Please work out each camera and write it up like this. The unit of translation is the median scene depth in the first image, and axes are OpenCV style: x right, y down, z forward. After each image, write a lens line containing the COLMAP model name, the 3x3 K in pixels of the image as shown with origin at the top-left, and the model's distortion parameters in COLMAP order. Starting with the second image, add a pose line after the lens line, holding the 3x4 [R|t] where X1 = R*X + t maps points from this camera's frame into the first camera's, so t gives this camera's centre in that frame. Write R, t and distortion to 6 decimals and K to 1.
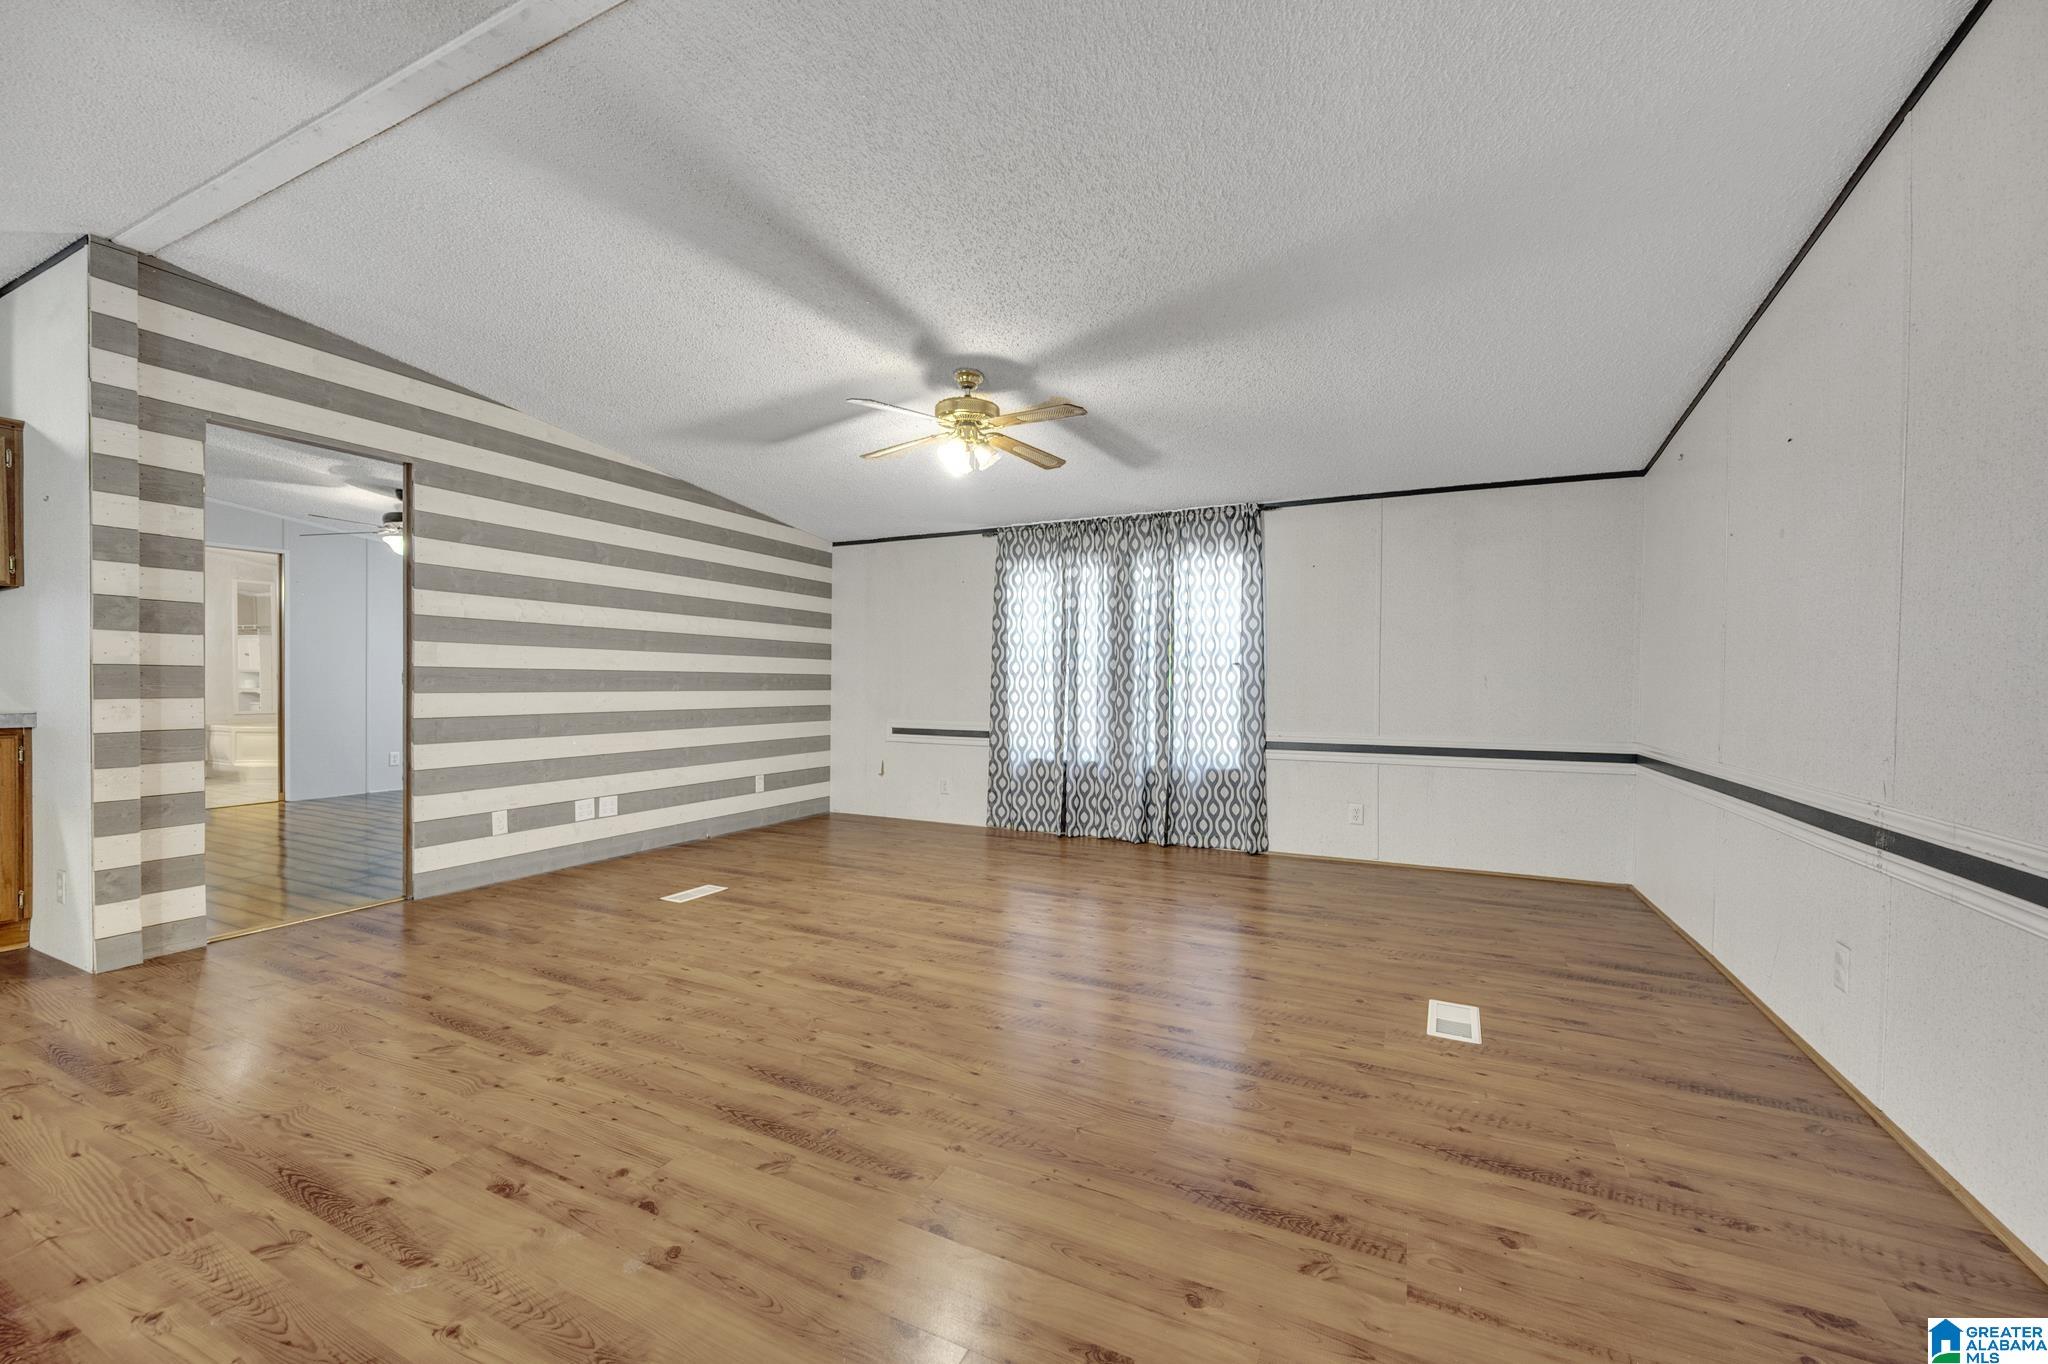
lens RADIAL K [[806.2, 0, 1022.5], [0, 806.2, 692.1], [0, 0, 1]] dist [-0.001700, 0.000048]
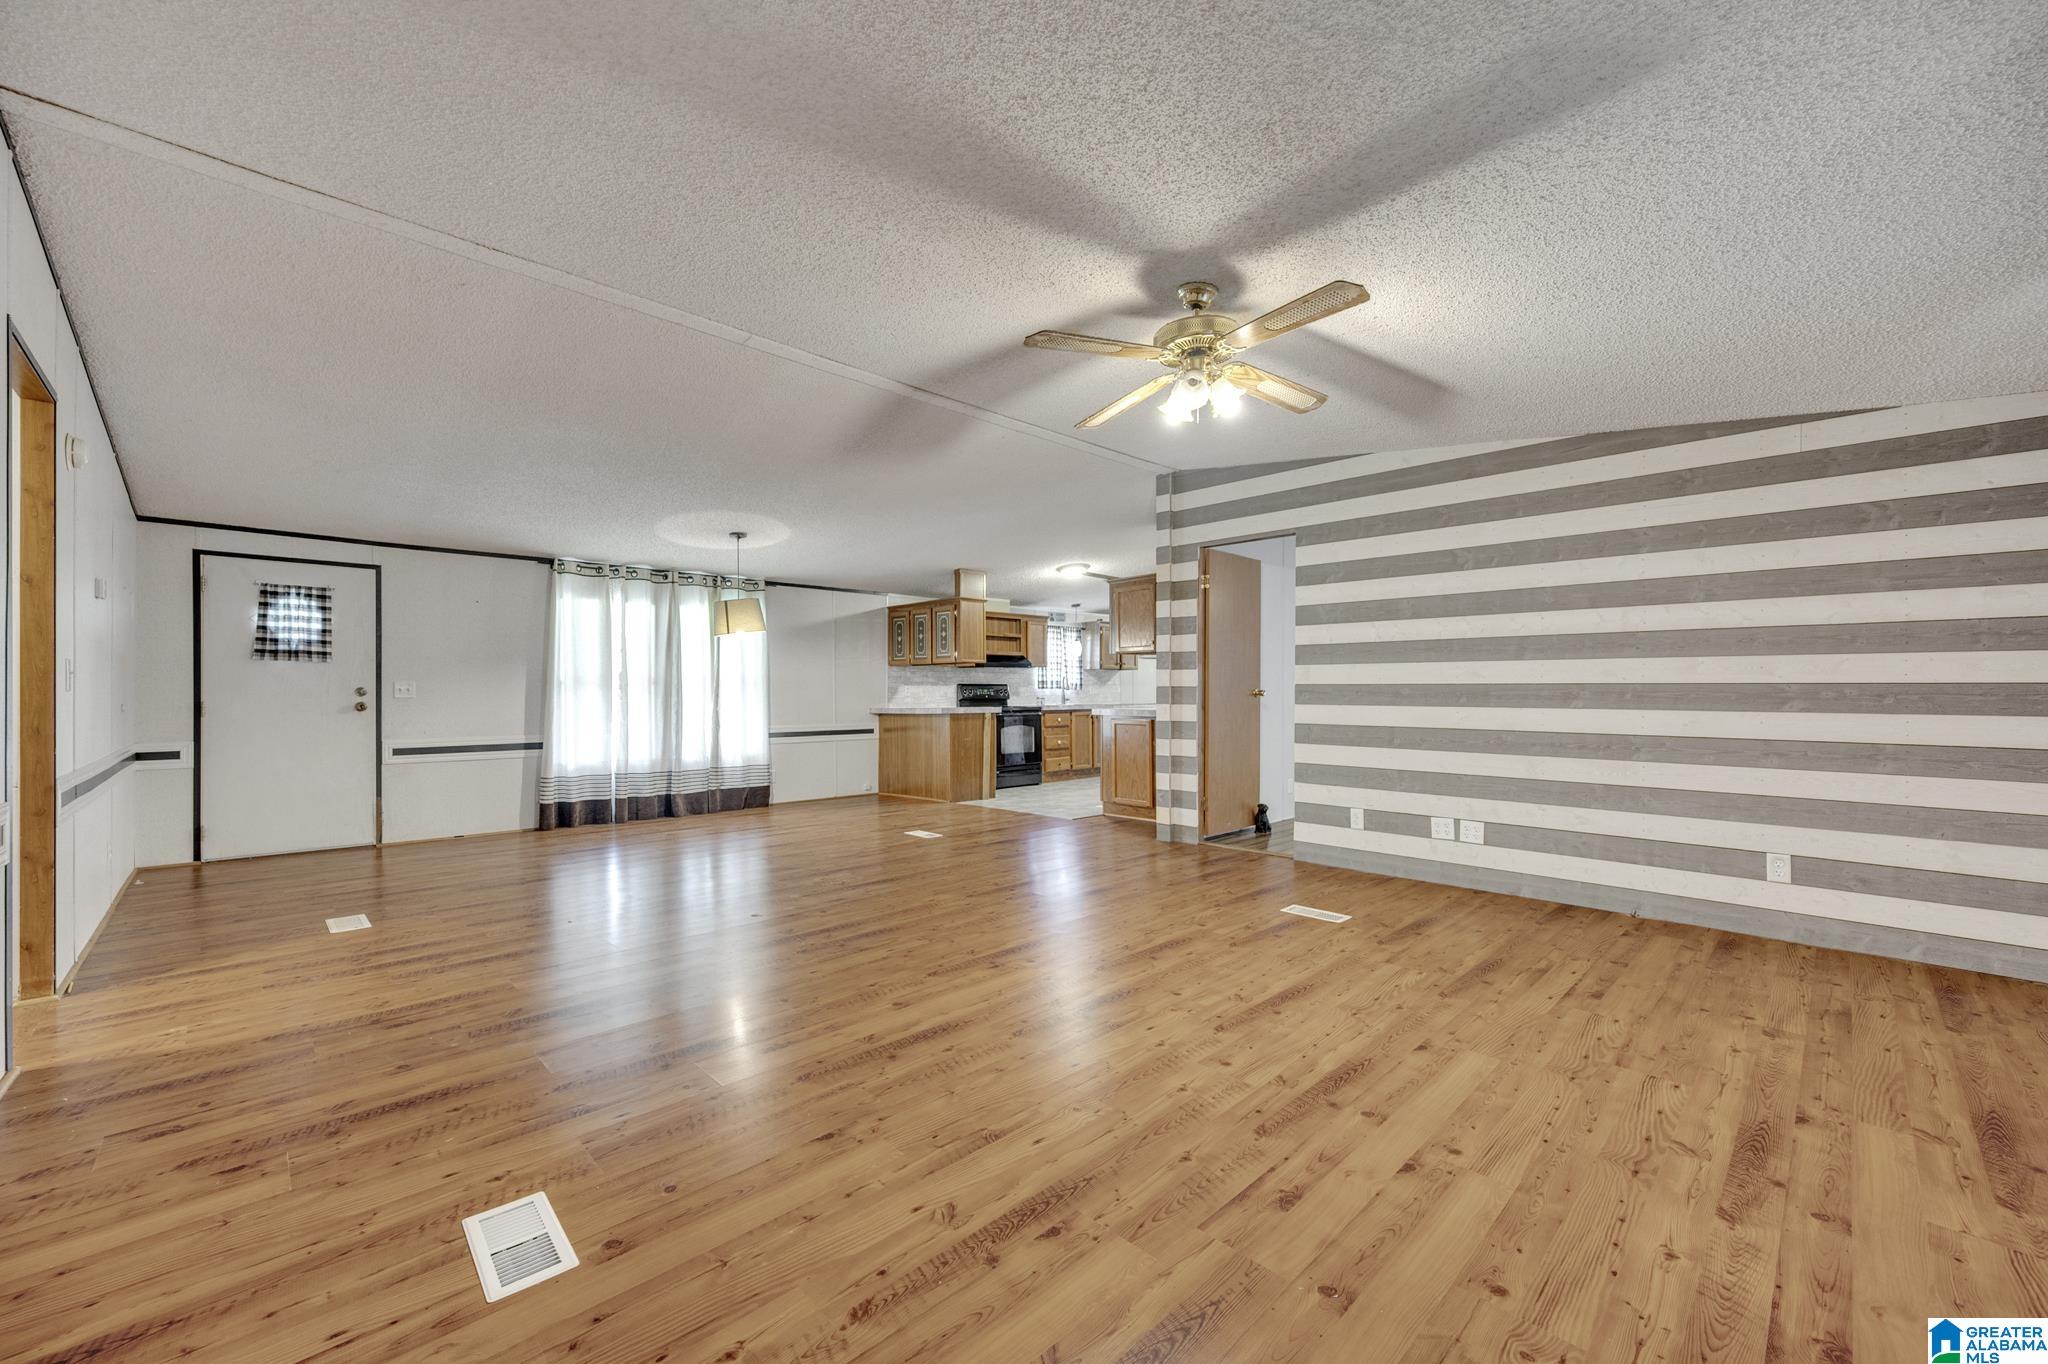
lens RADIAL K [[806.2, 0, 1018.4], [0, 806.2, 676.6], [0, 0, 1]] dist [-0.001700, 0.000048]
pose [[-0.342022, -0.023606, -0.939395, 0.640941], [-0.016274, 0.999683, -0.019196, -0.010364], [0.939551, 0.008722, -0.342298, 1.011419]]
